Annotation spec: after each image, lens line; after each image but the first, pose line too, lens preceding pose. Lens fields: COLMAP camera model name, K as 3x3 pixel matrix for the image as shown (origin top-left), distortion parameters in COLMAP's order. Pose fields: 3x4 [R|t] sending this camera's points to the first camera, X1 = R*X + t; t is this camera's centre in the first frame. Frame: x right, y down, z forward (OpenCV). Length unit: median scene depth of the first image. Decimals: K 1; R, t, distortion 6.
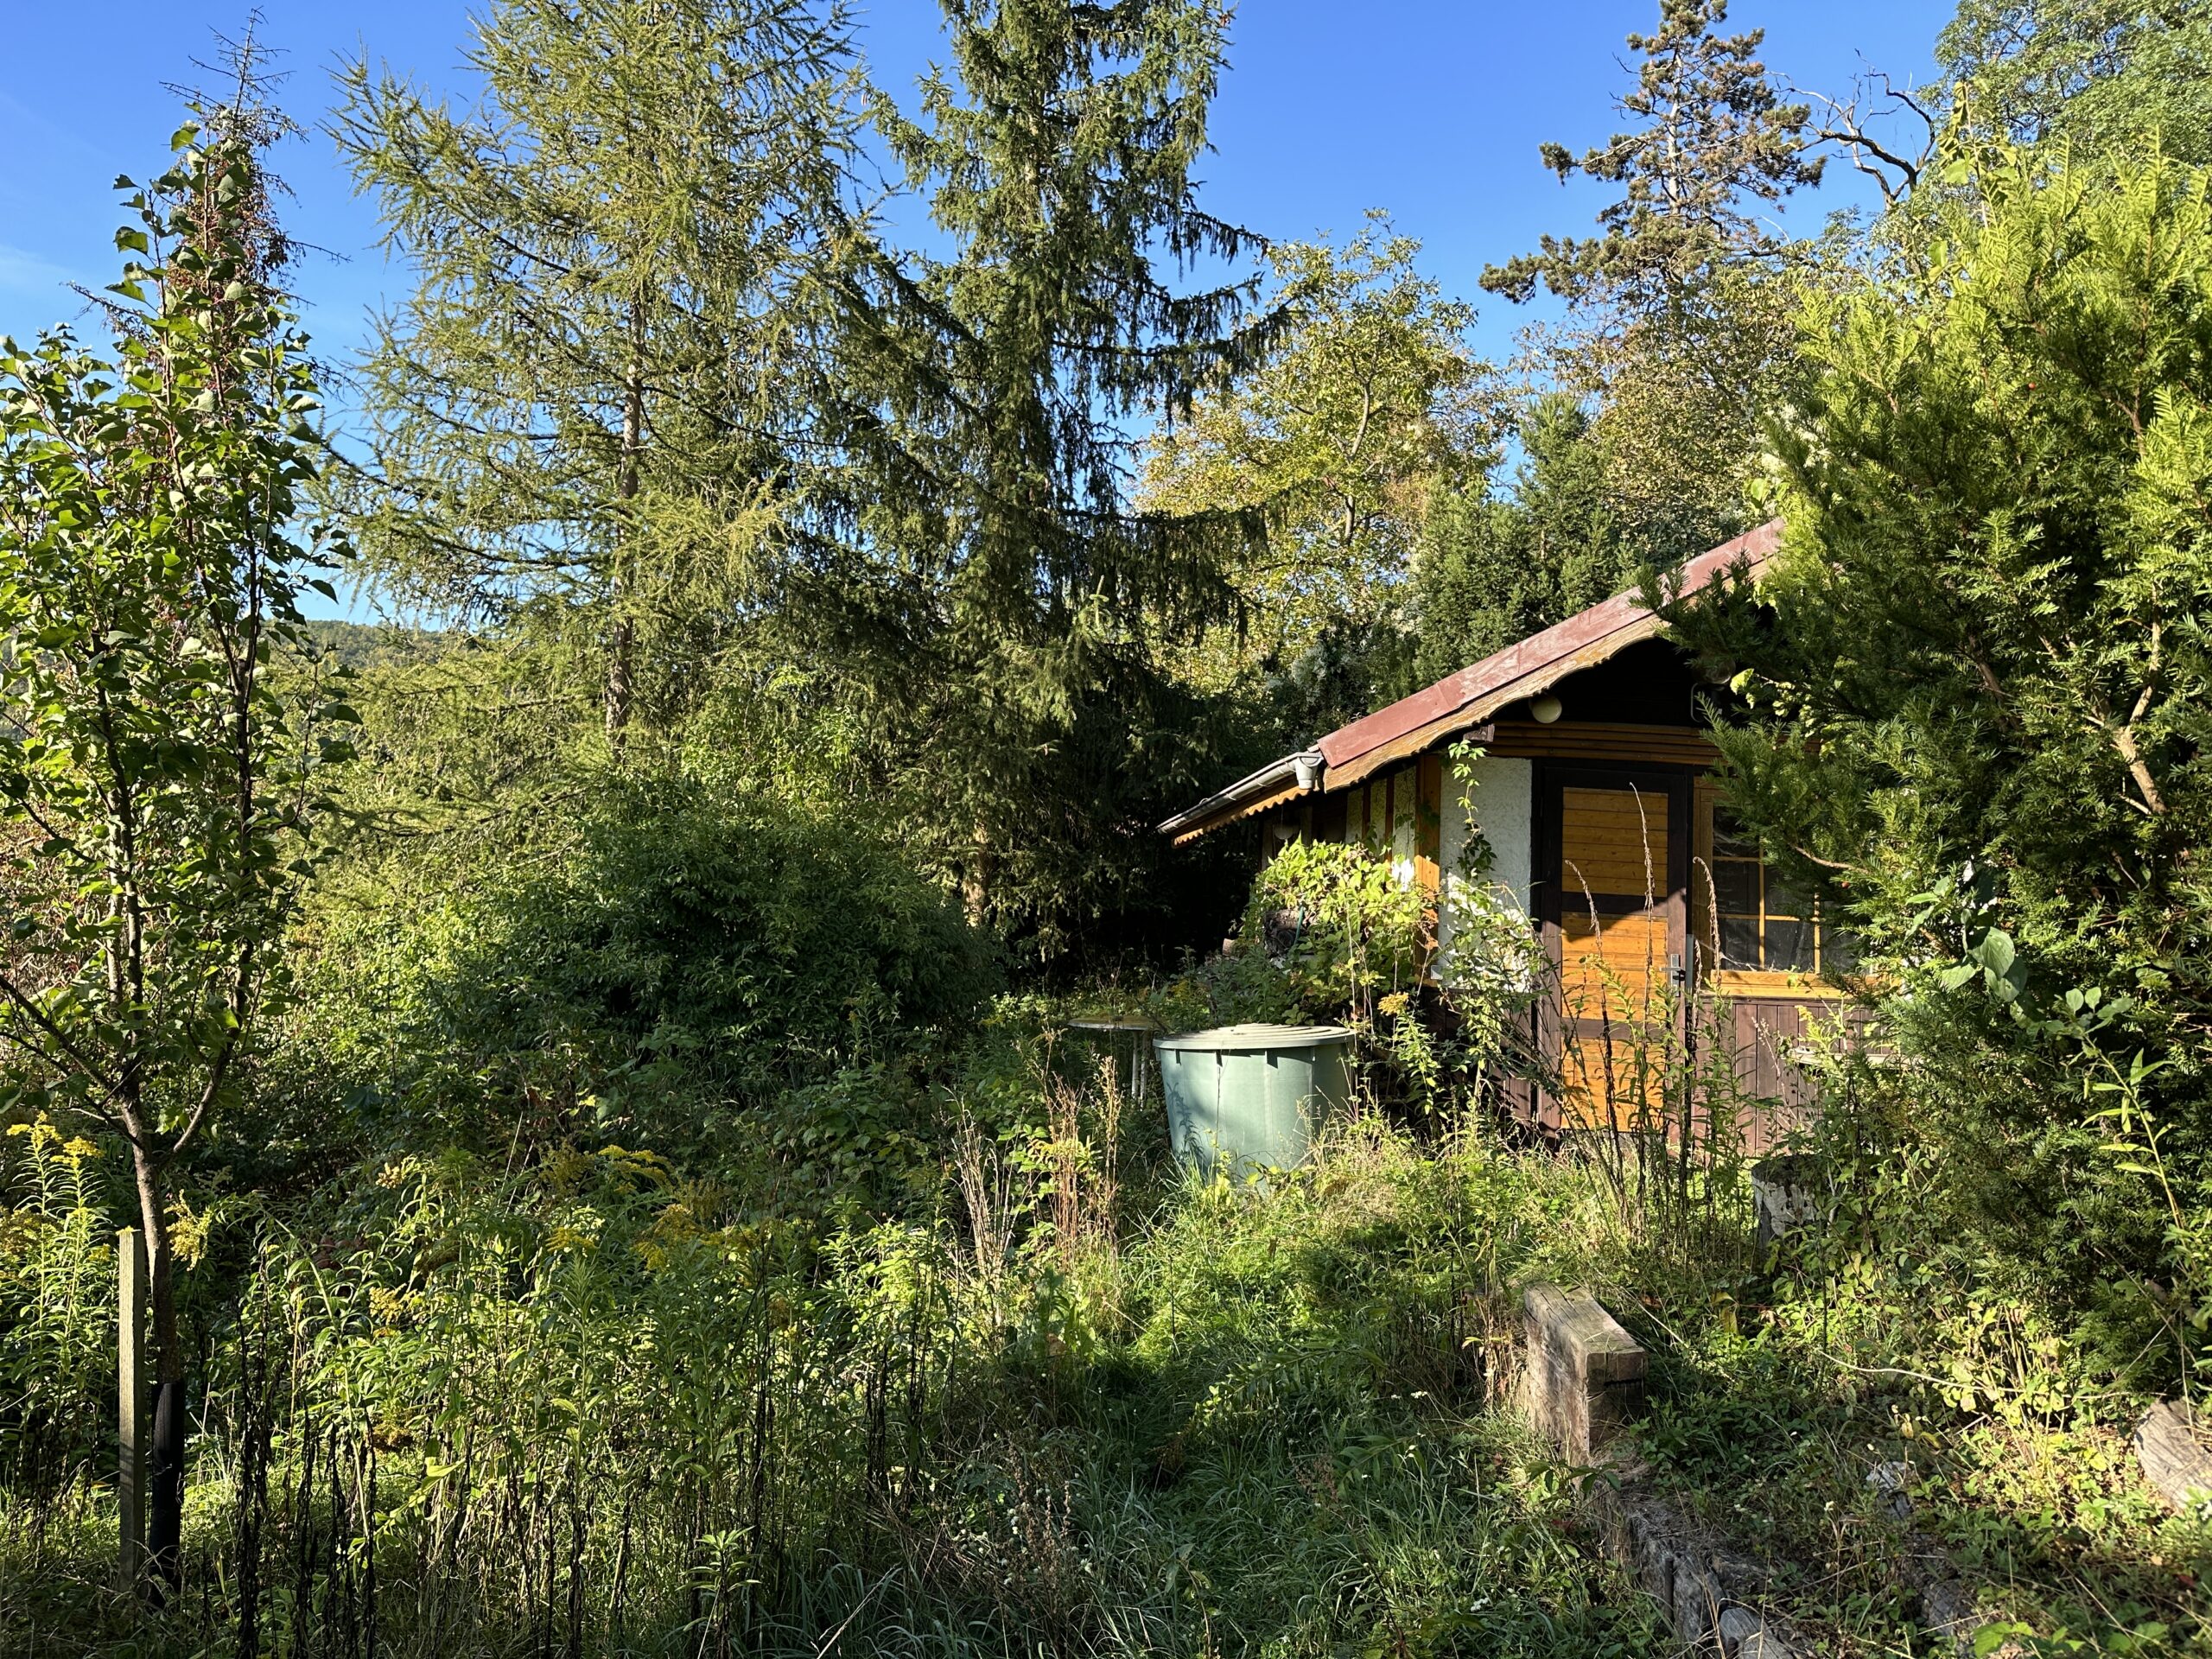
lens RADIAL K [[1554.2, 0, 1101.8], [0, 1554.2, 819.4], [0, 0, 1]] dist [-0.003739, -0.008753]
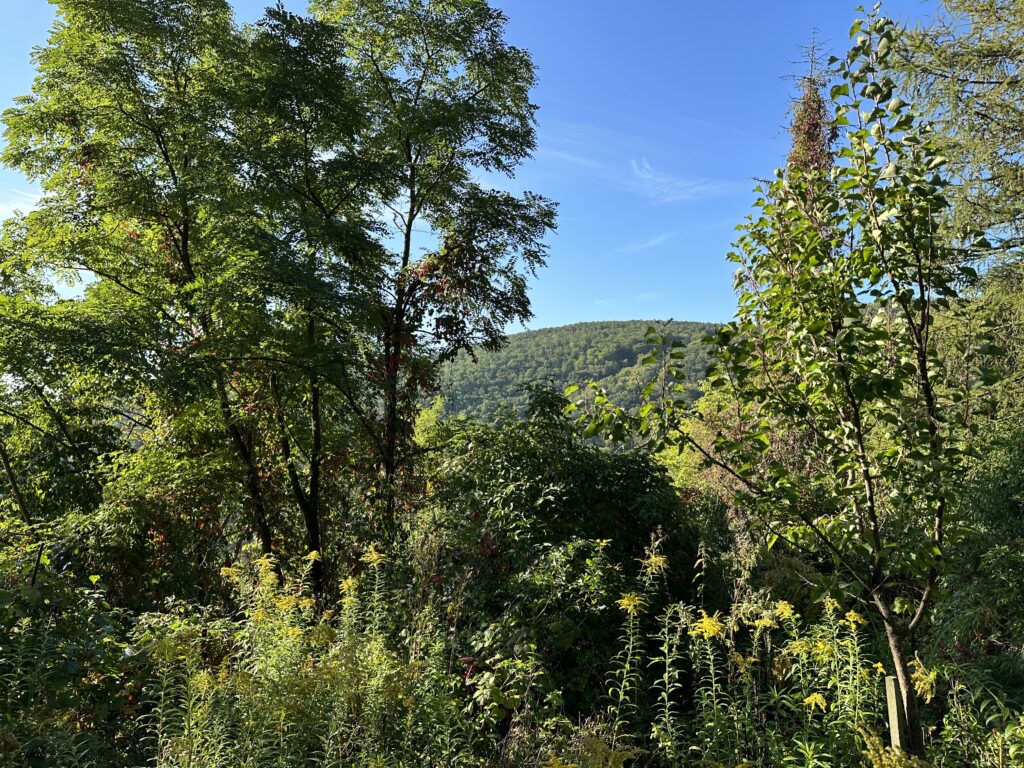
lens RADIAL K [[719.5, 0, 512.0], [0, 719.5, 382.9], [0, 0, 1]] dist [-0.003739, -0.008753]
pose [[0.605895, -0.076884, -0.791821, -0.222328], [0.064246, 0.996797, -0.047626, -0.033677], [0.792946, -0.022015, 0.608894, 0.201021]]
